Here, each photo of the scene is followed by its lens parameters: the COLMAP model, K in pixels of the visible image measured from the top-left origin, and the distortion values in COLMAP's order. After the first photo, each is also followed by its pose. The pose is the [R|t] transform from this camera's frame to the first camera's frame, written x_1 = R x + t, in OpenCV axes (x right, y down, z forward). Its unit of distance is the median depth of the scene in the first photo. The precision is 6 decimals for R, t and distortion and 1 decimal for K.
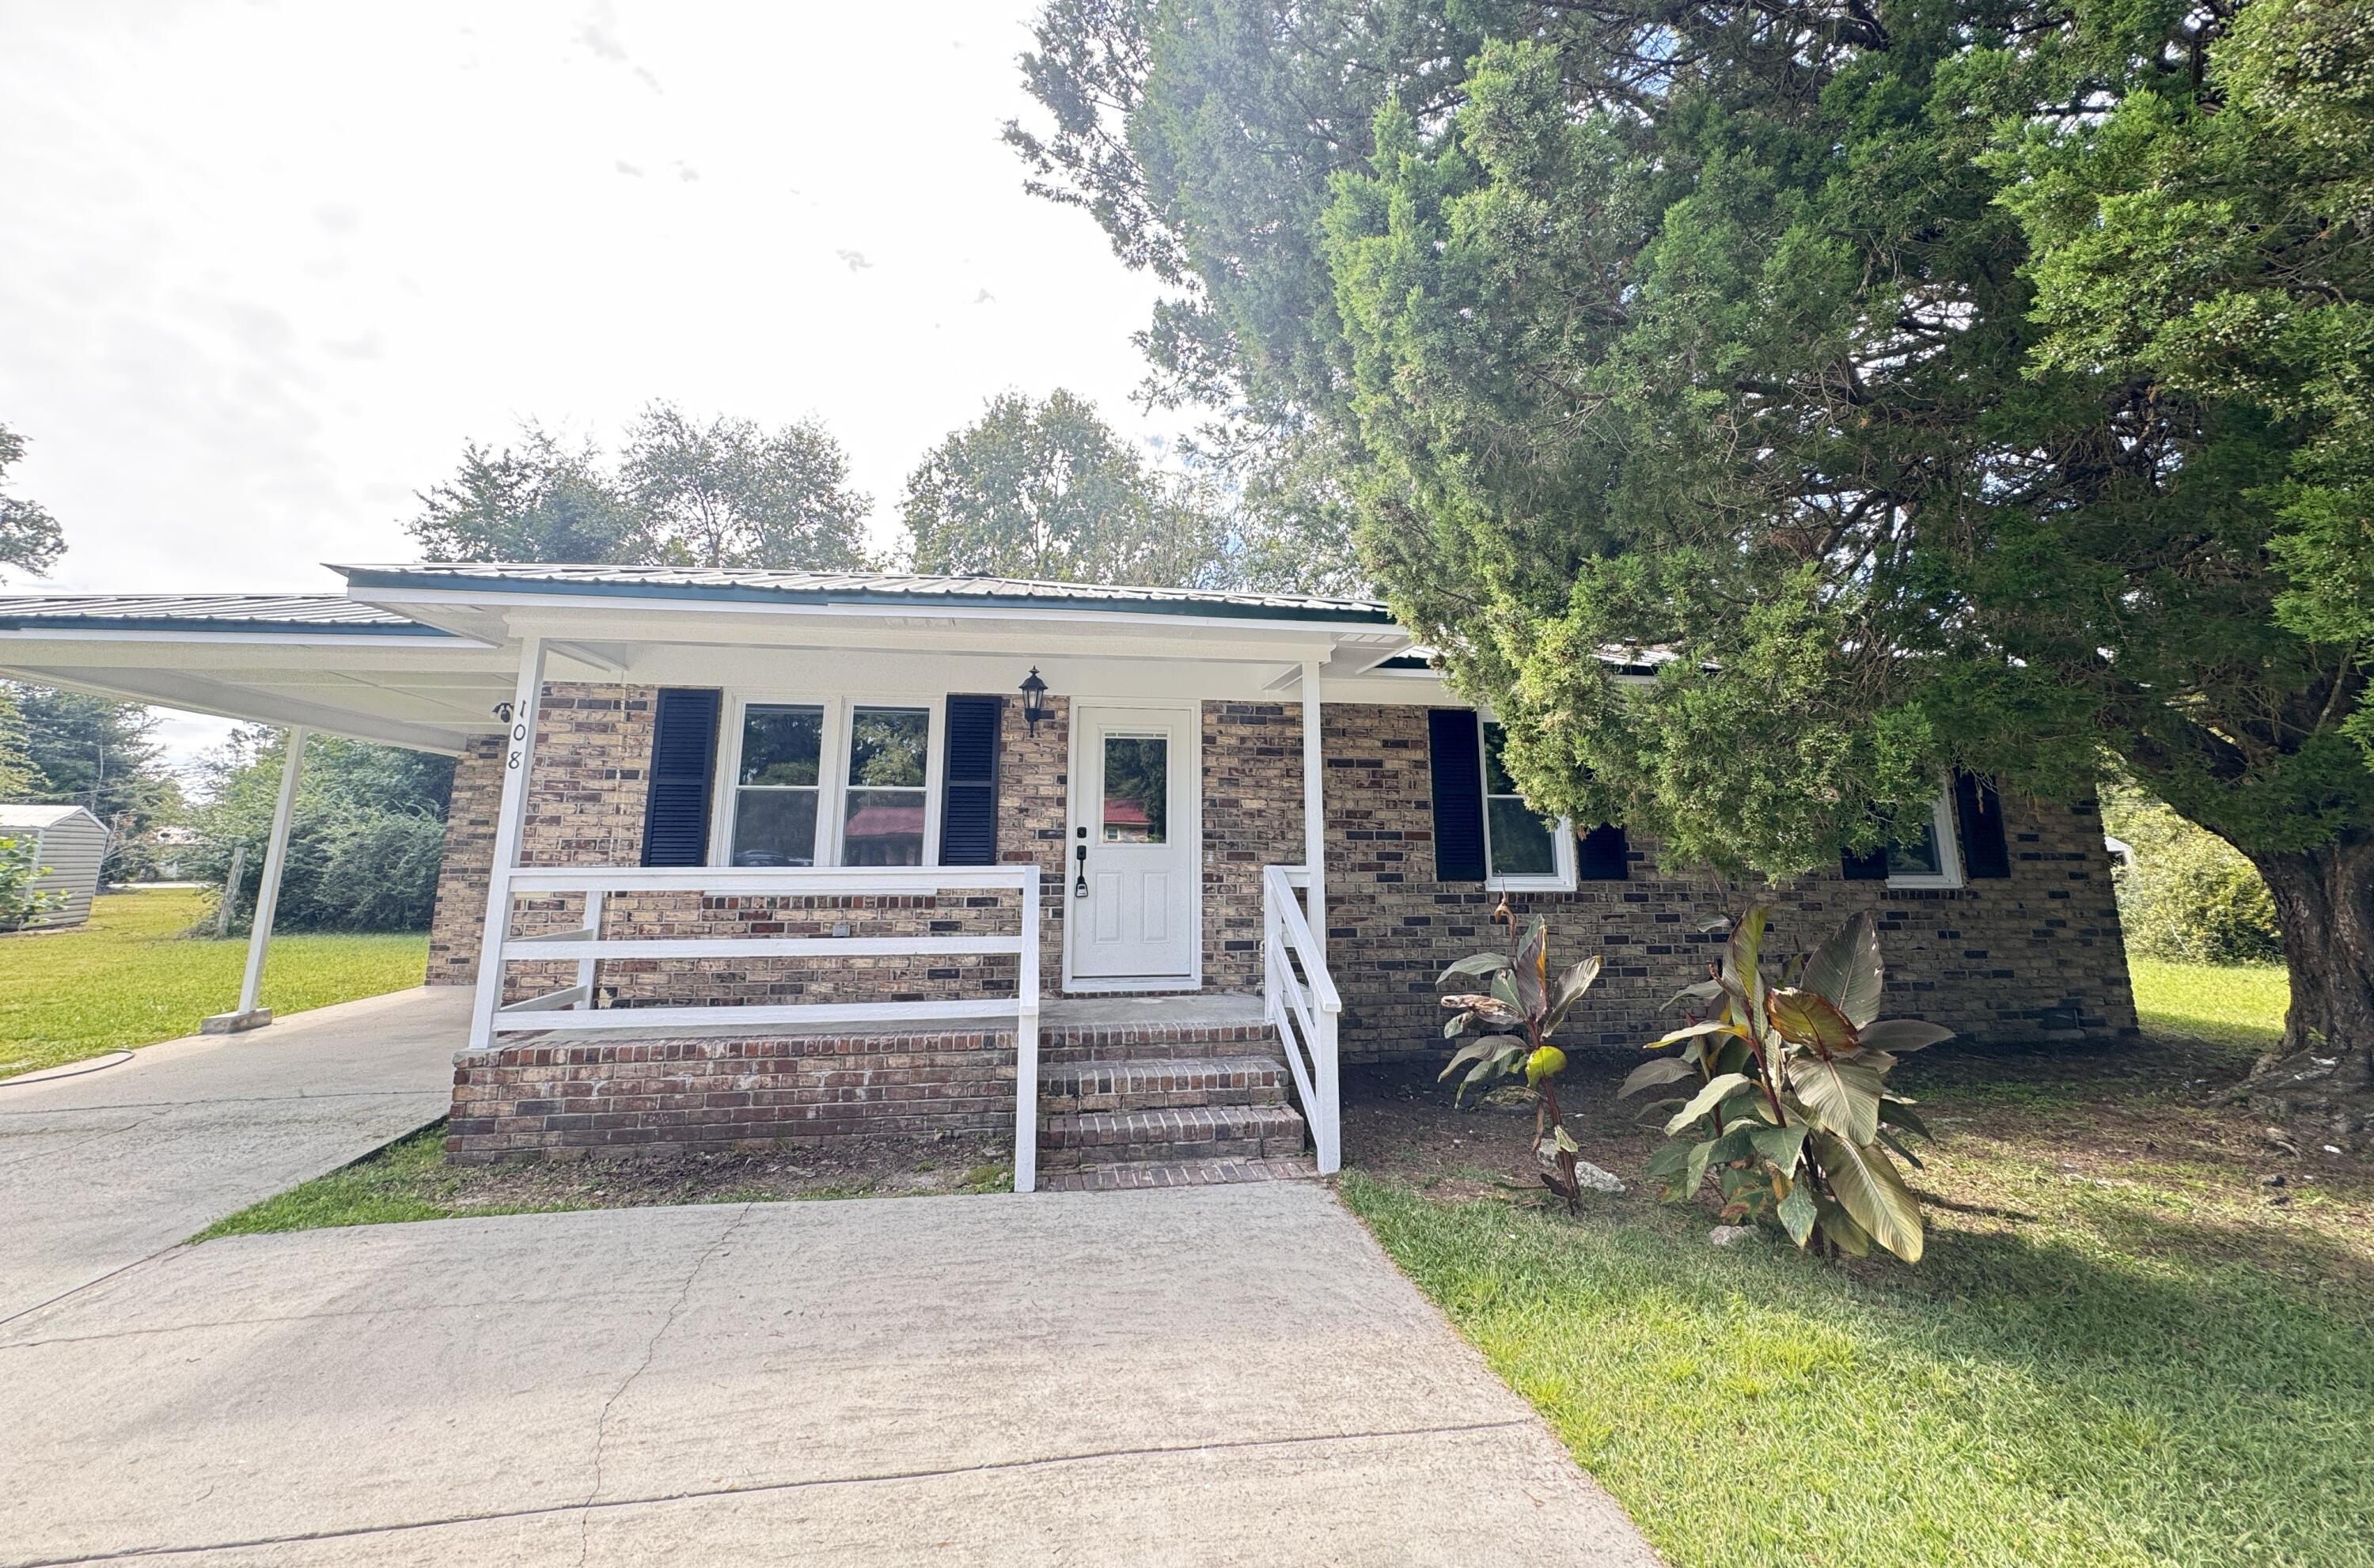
lens RADIAL K [[953.5, 0, 1189.1], [0, 953.5, 674.1], [0, 0, 1]] dist [-0.015174, 0.005292]
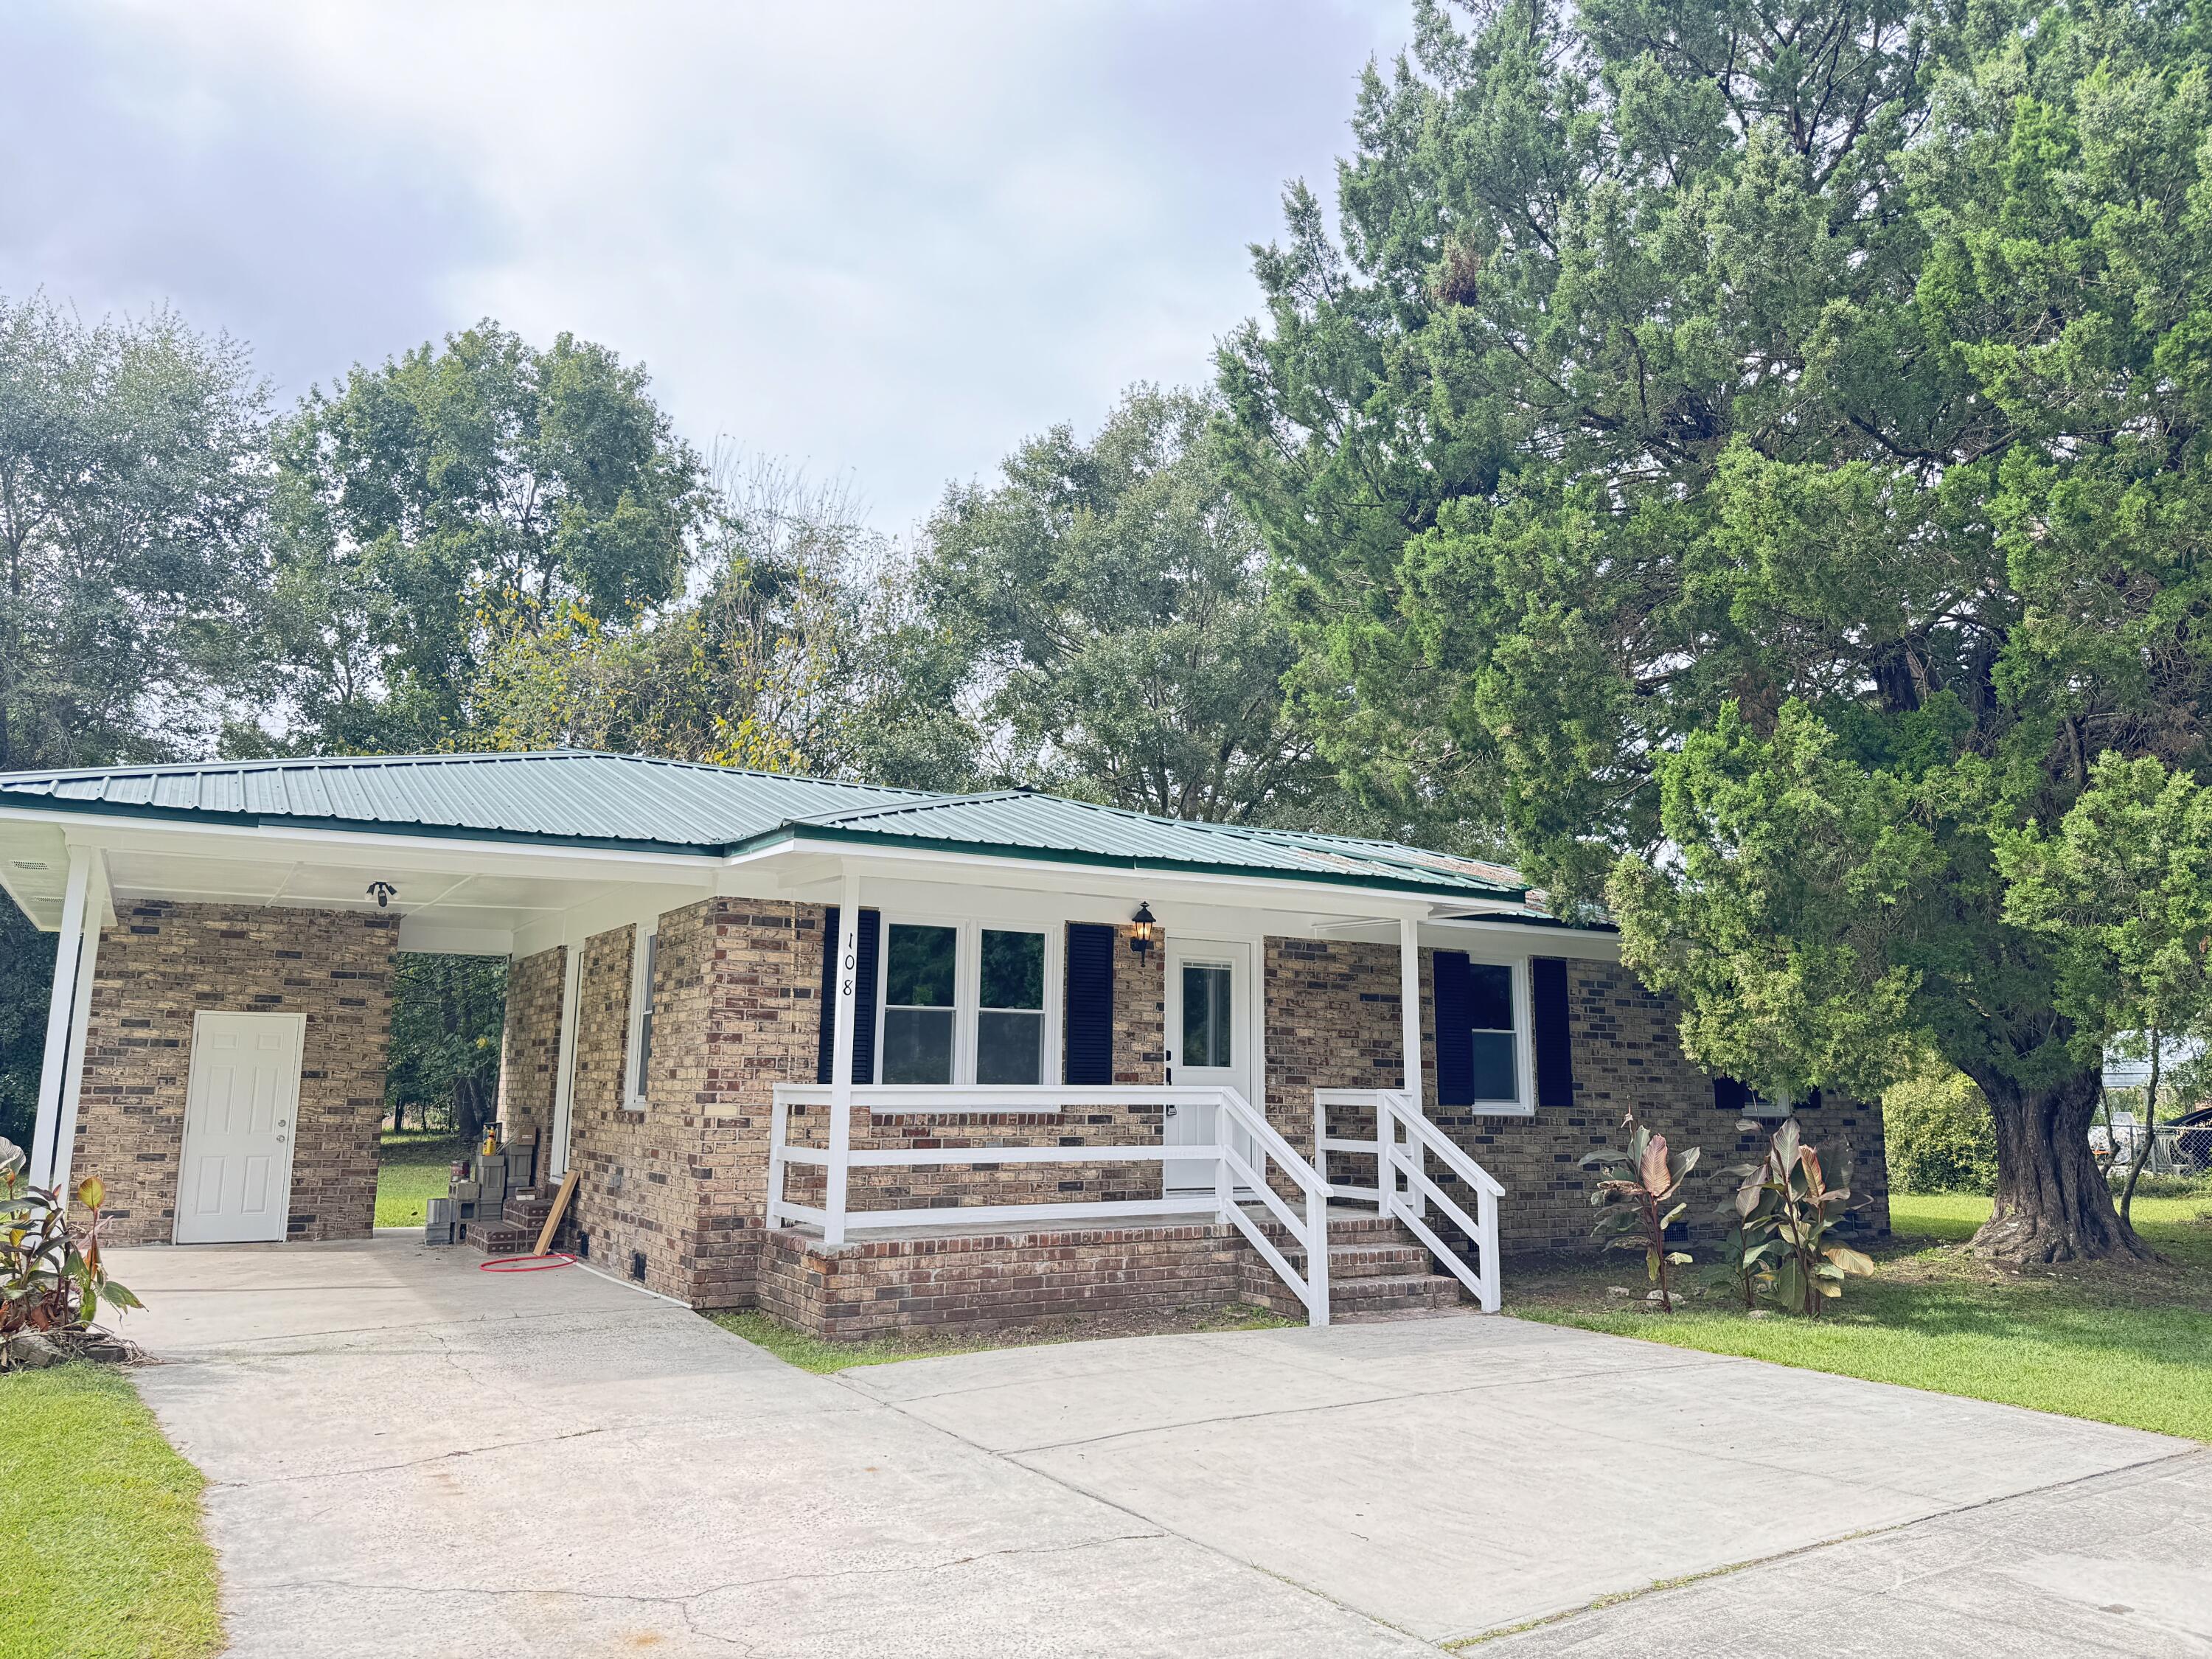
lens RADIAL K [[1558.8, 0, 1104.6], [0, 1558.8, 822.1], [0, 0, 1]] dist [0.113309, -0.179025]
pose [[0.931482, 0.070872, 0.356817, -0.864151], [-0.080648, 0.996663, 0.012574, -0.117564], [-0.354735, -0.040489, 0.934090, -0.636960]]
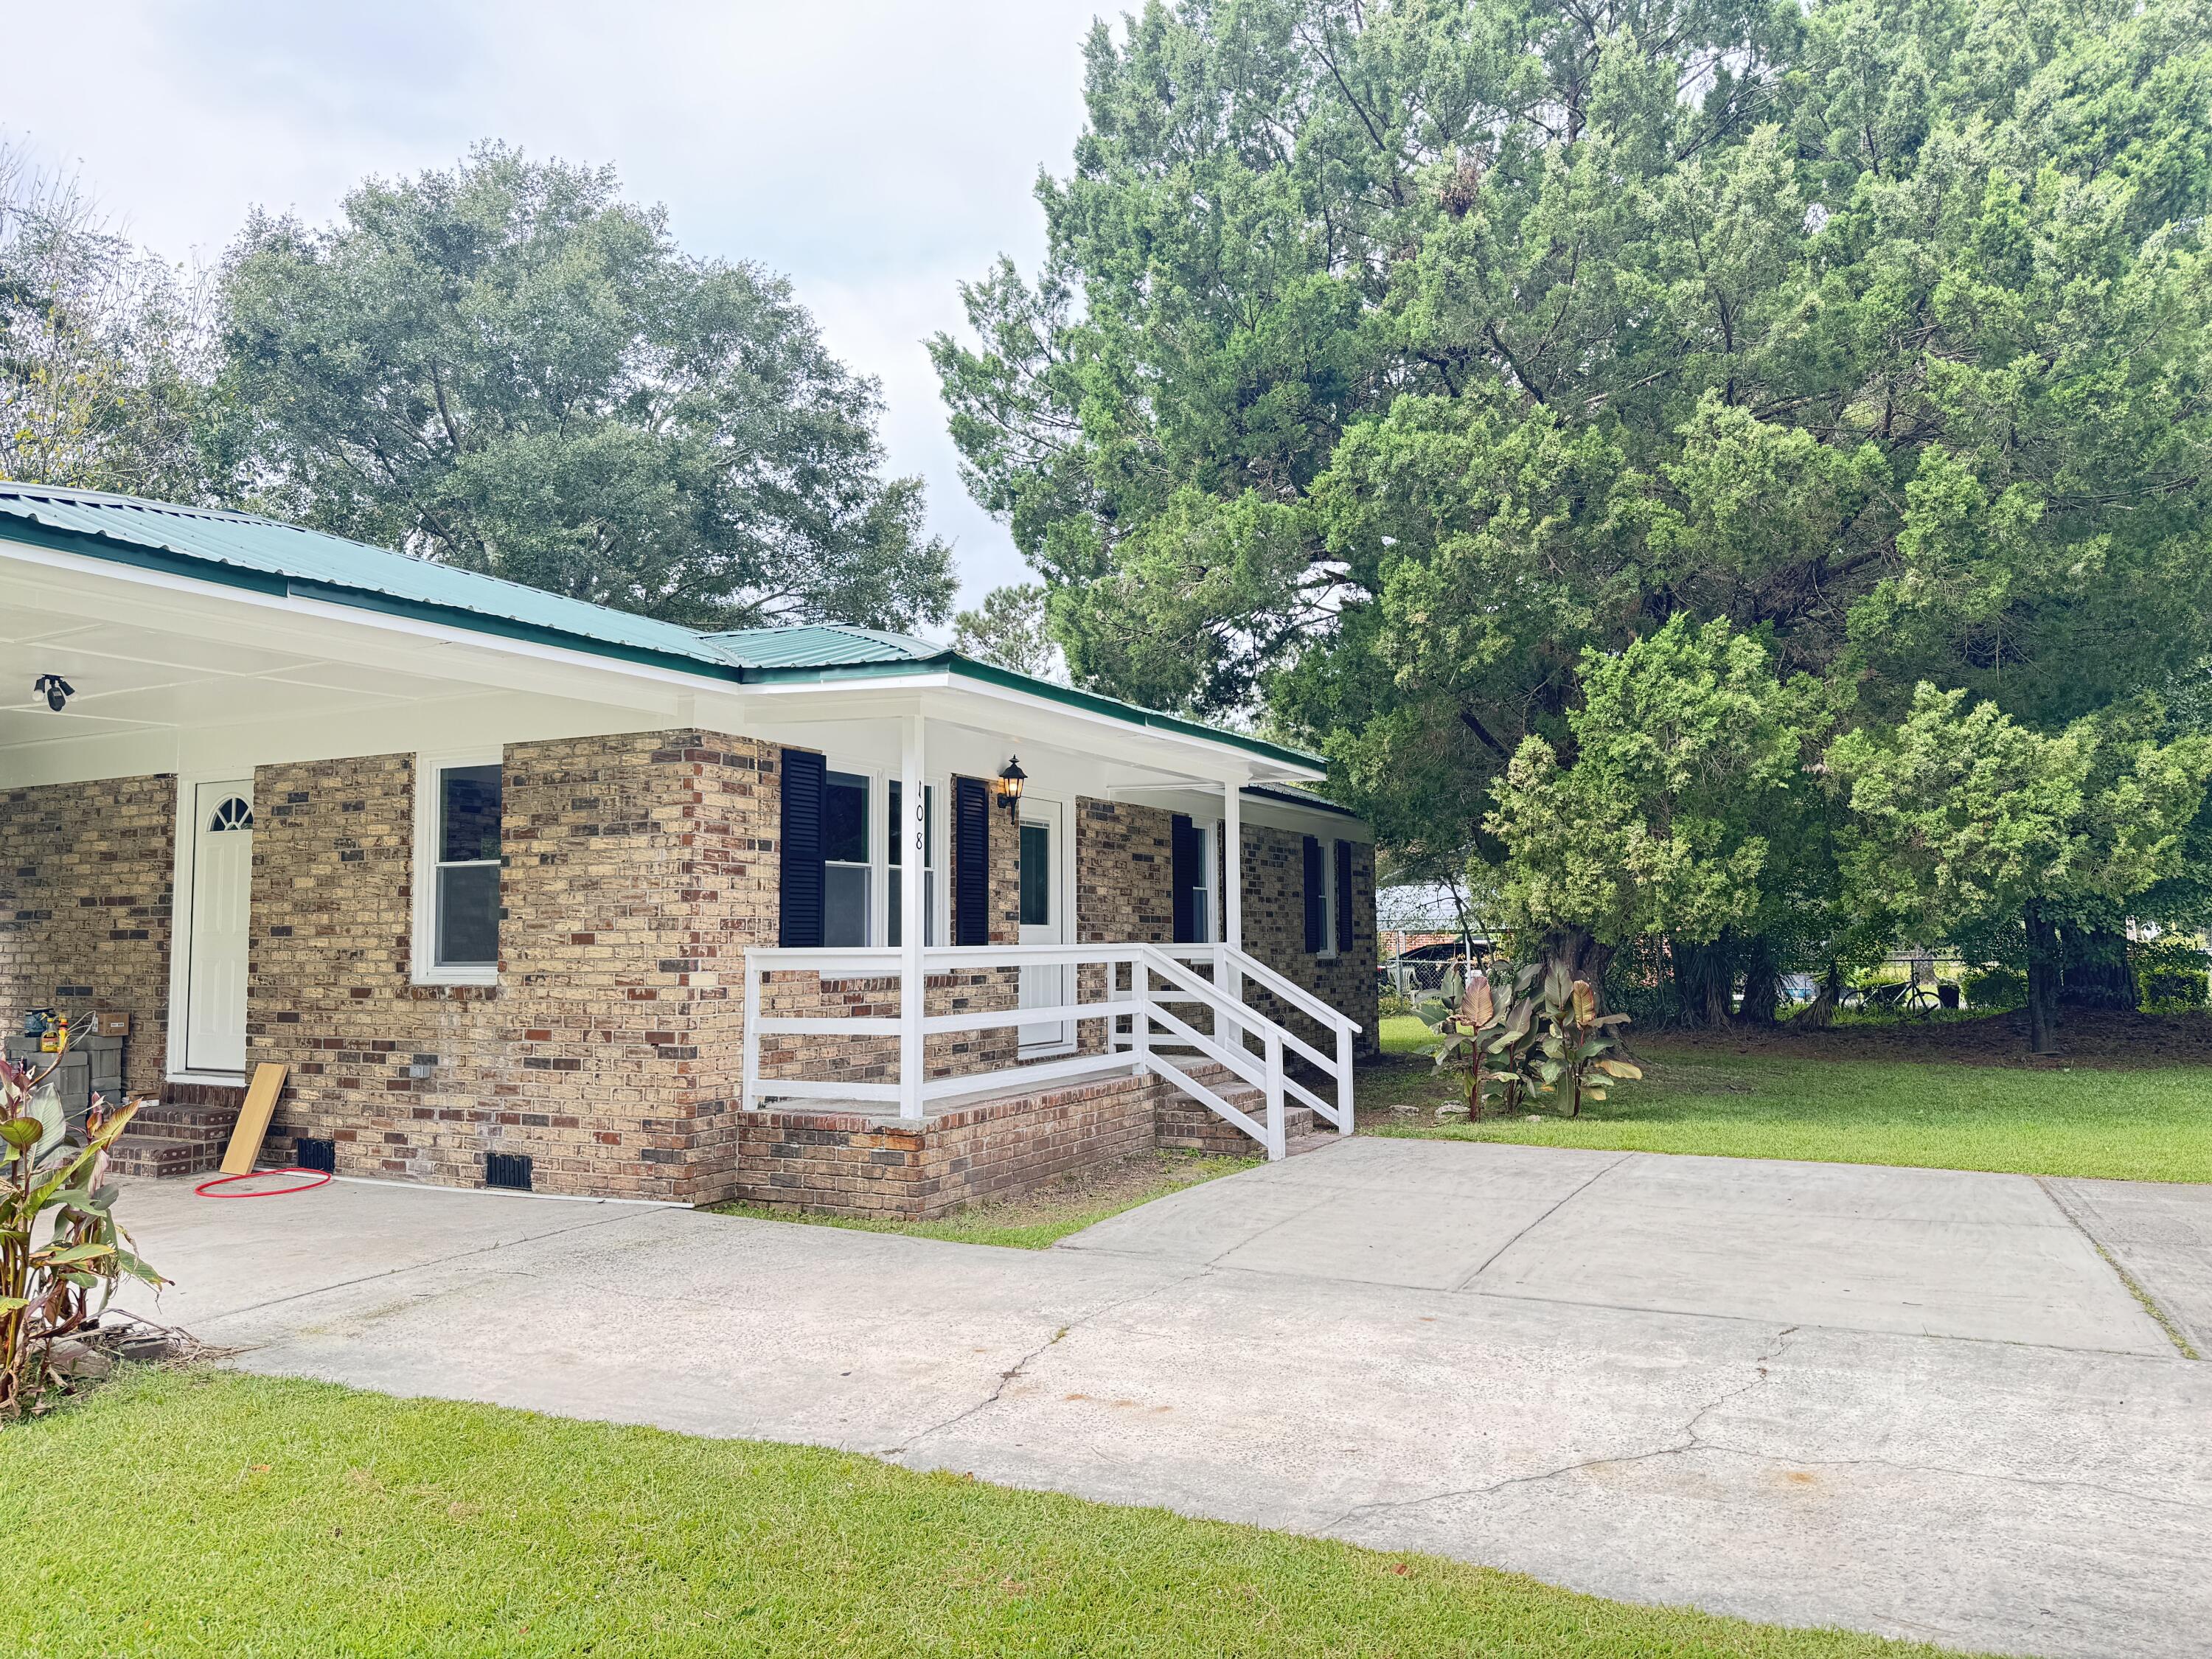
lens RADIAL K [[1561.7, 0, 1121.4], [0, 1561.7, 839.5], [0, 0, 1]] dist [0.121237, -0.188959]
pose [[0.592902, 0.049842, 0.803731, -1.503060], [-0.146367, 0.988128, 0.046696, -0.014745], [-0.791861, -0.145326, 0.593158, -0.115457]]
